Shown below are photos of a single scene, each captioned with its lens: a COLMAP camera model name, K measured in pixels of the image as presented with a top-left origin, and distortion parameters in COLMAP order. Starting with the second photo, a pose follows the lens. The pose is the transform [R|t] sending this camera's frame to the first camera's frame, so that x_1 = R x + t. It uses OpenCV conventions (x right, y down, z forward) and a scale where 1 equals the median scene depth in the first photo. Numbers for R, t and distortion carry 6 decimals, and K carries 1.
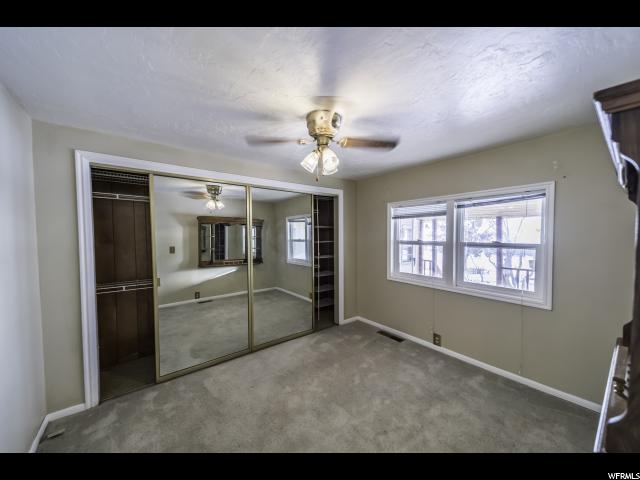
lens RADIAL K [[237.5, 0, 317.9], [0, 237.5, 244.0], [0, 0, 1]] dist [0.023994, -0.000251]
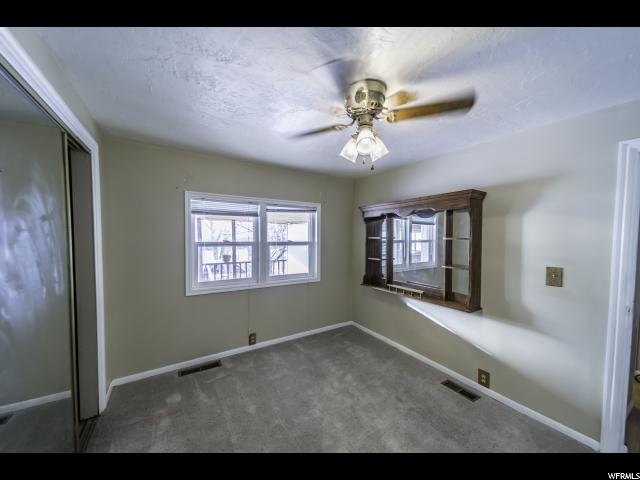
lens RADIAL K [[237.5, 0, 317.9], [0, 237.5, 244.0], [0, 0, 1]] dist [0.023994, -0.000251]
pose [[0.078932, -0.030170, 0.996423, -0.471560], [0.032555, 0.999087, 0.027672, -0.019957], [-0.996348, 0.030255, 0.079842, 0.633382]]
